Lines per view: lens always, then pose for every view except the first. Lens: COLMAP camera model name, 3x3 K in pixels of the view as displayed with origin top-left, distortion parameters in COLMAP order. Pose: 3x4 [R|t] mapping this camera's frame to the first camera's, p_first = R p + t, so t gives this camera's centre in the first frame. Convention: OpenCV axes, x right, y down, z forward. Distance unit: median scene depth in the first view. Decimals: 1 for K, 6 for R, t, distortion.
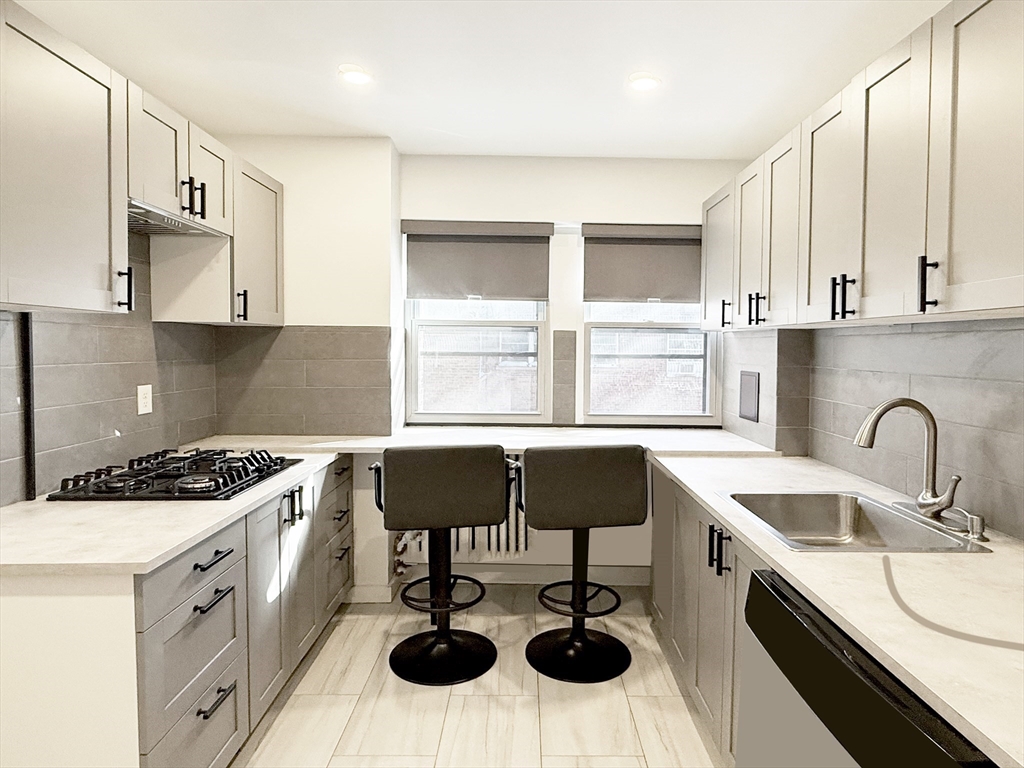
lens RADIAL K [[500.0, 0, 511.4], [0, 500.0, 361.7], [0, 0, 1]] dist [-0.000674, -0.000139]
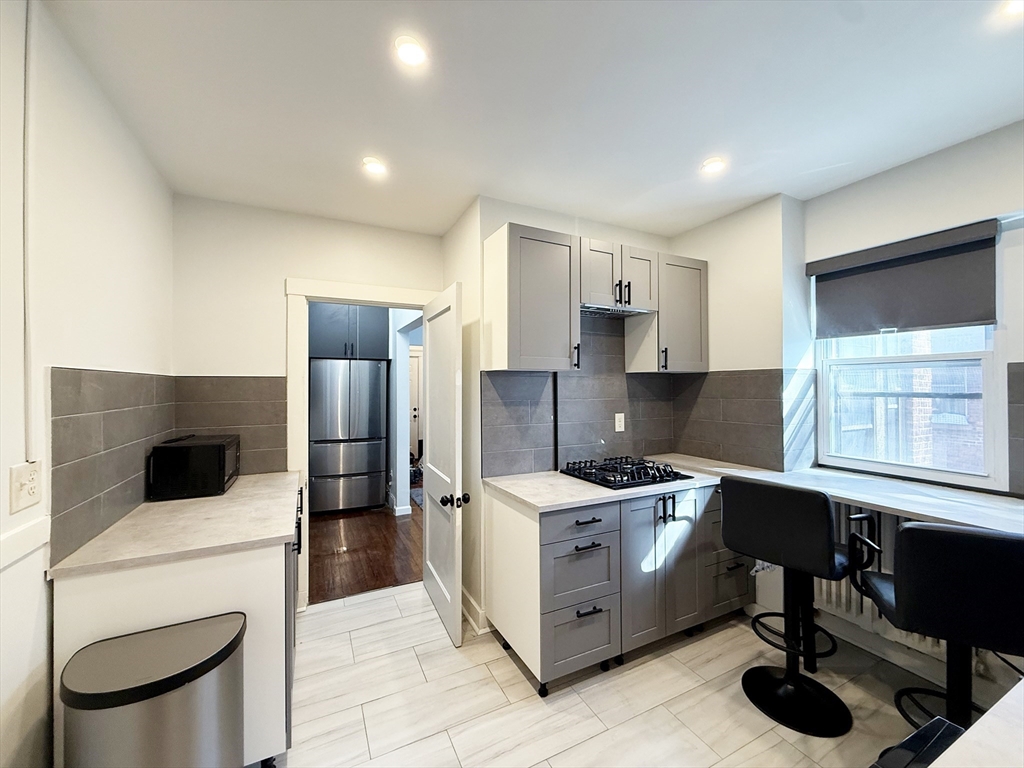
lens RADIAL K [[414.4, 0, 512.0], [0, 414.4, 384.0], [0, 0, 1]] dist [-0.001305, -0.000383]
pose [[0.470844, -0.017583, -0.882041, 0.301139], [-0.017407, 0.999422, -0.029215, -0.002273], [0.882045, 0.029109, 0.470265, 0.091510]]
